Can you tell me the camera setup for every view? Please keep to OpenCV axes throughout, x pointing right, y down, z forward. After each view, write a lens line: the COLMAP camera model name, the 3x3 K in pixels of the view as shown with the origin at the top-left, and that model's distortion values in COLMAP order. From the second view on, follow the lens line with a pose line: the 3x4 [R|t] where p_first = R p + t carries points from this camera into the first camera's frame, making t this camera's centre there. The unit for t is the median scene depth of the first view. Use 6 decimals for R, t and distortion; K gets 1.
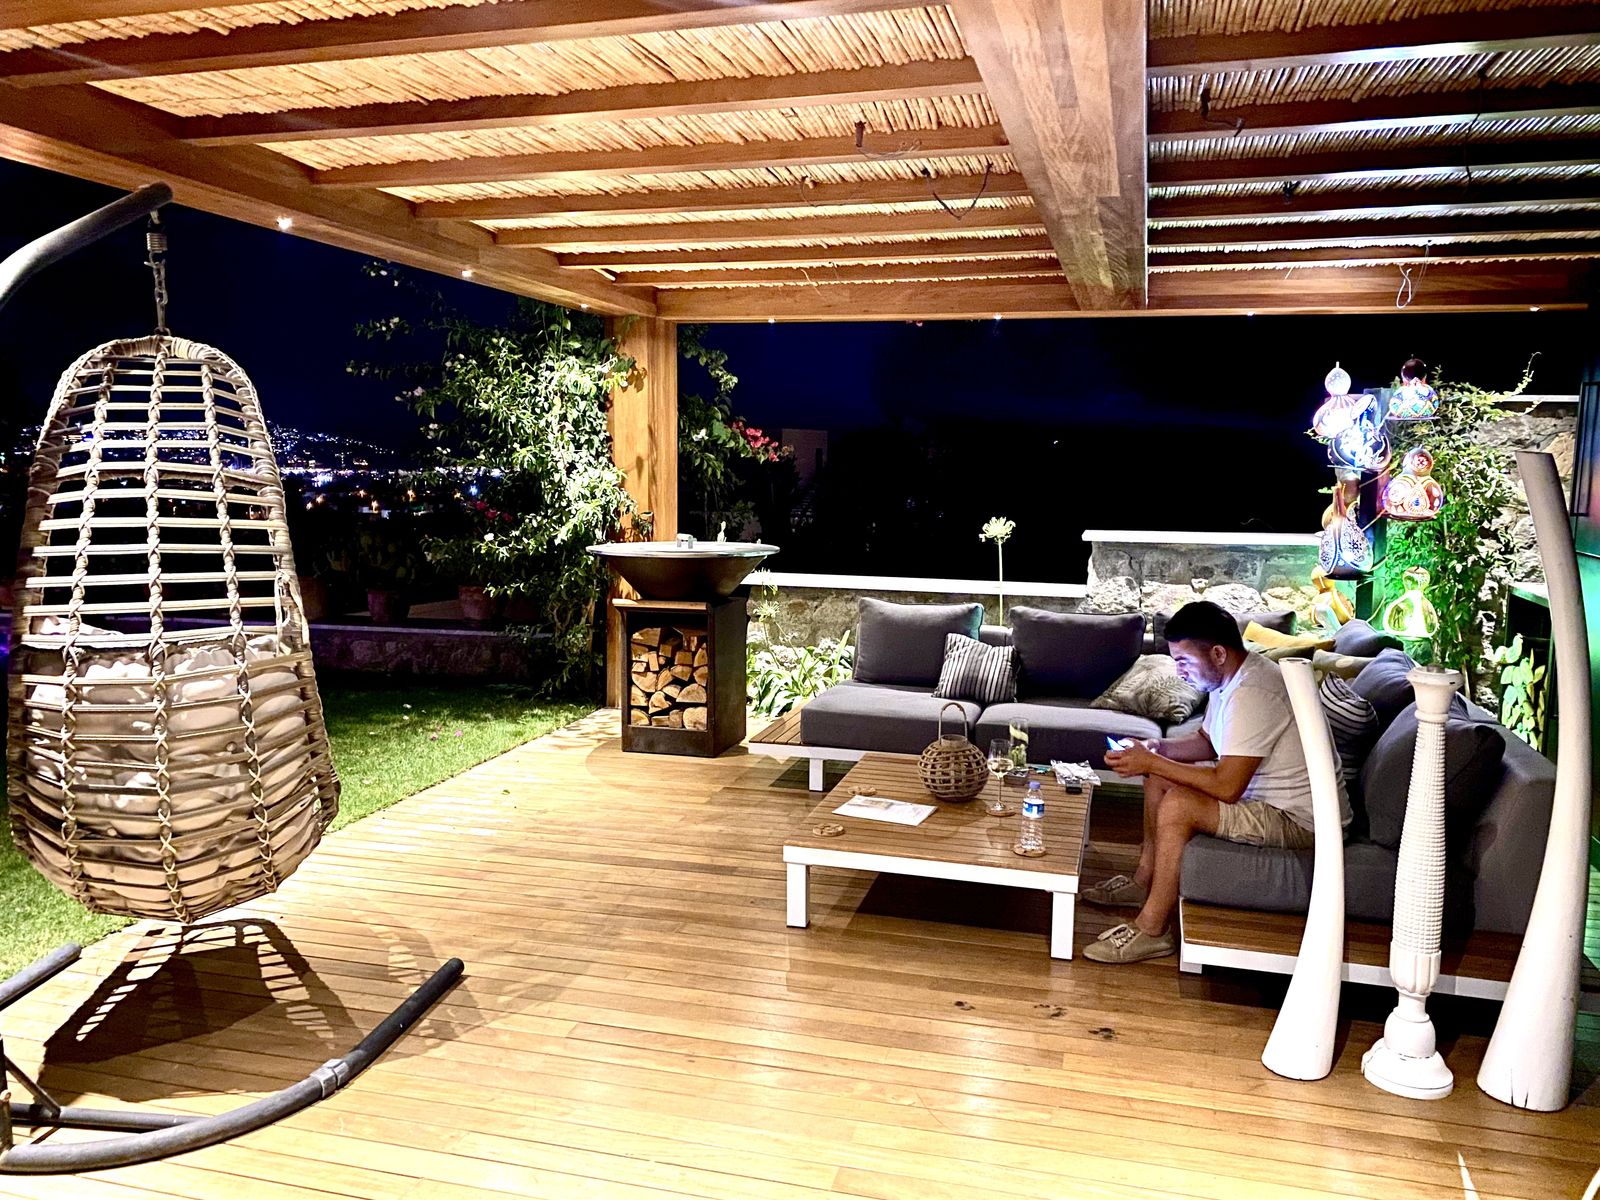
lens RADIAL K [[1221.2, 0, 801.0], [0, 1221.2, 594.9], [0, 0, 1]] dist [0.047234, -0.054057]
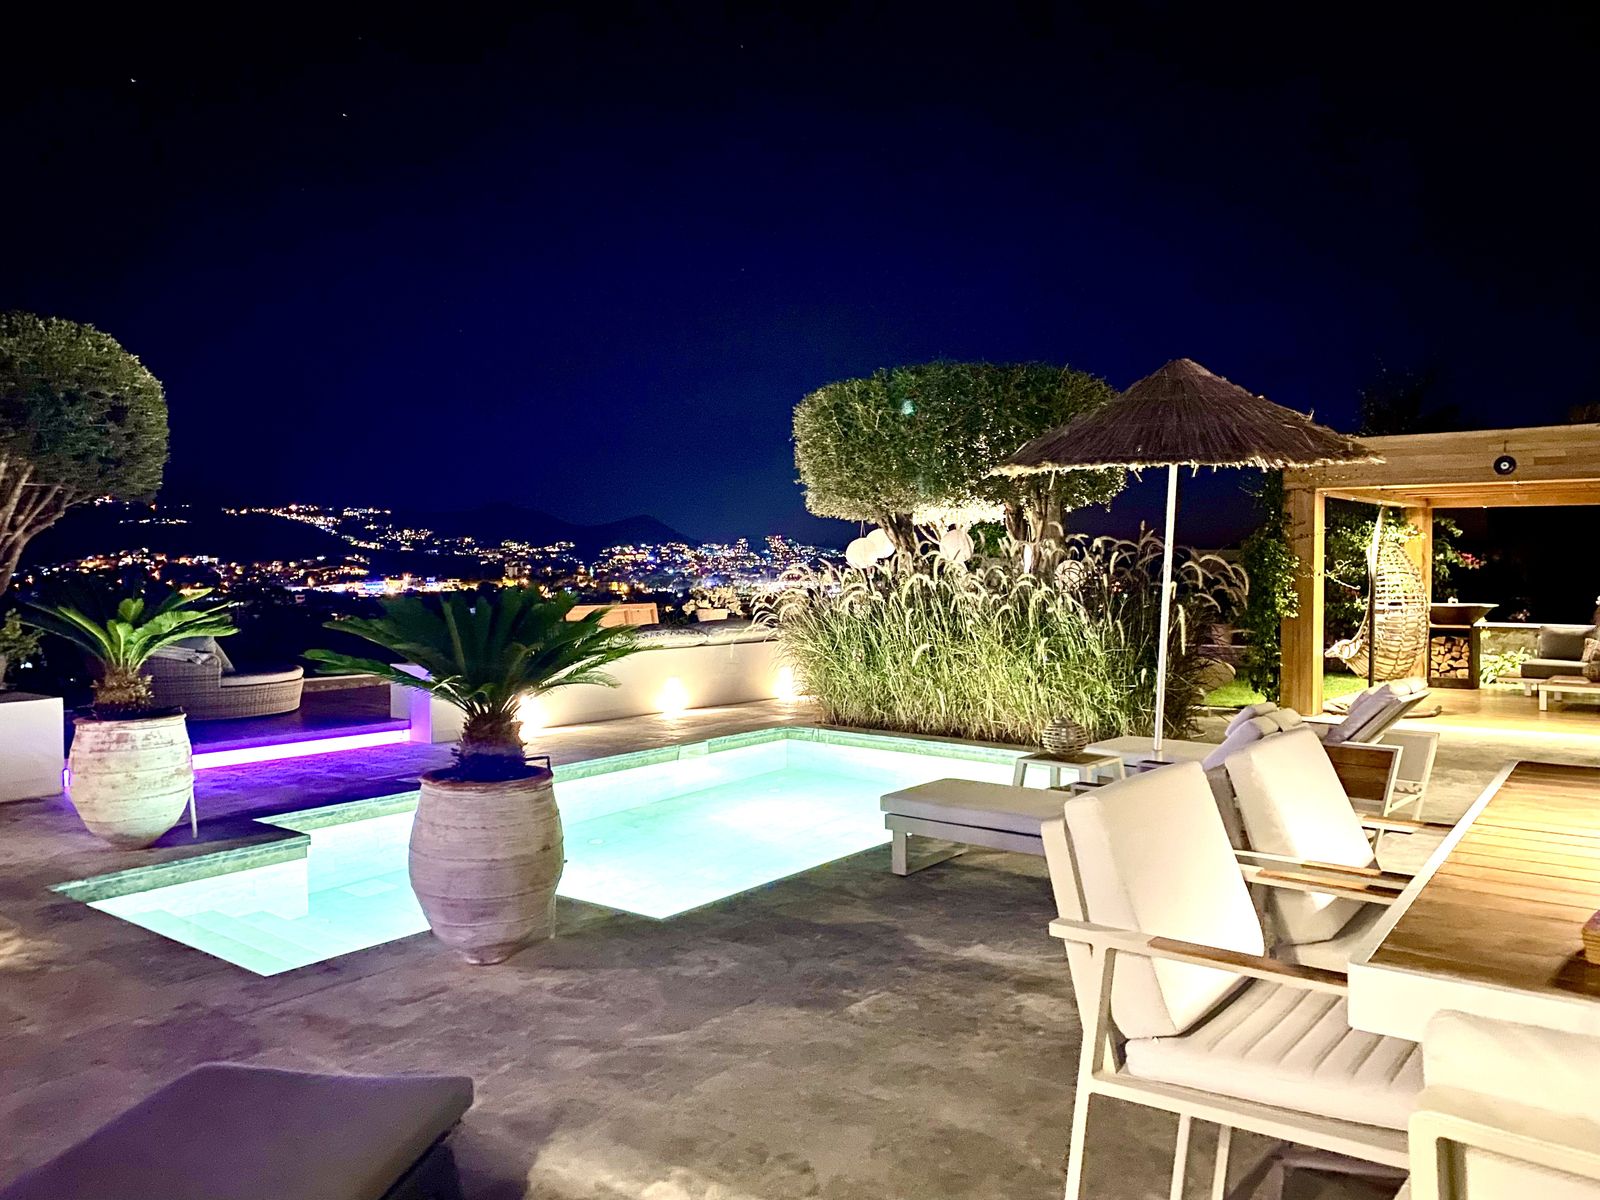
lens RADIAL K [[1221.2, 0, 801.0], [0, 1221.2, 594.9], [0, 0, 1]] dist [0.047234, -0.054057]
pose [[0.920710, -0.004171, -0.390226, -0.340345], [-0.031316, 0.995928, -0.084533, 0.193113], [0.388990, 0.090051, 0.916830, -1.777143]]
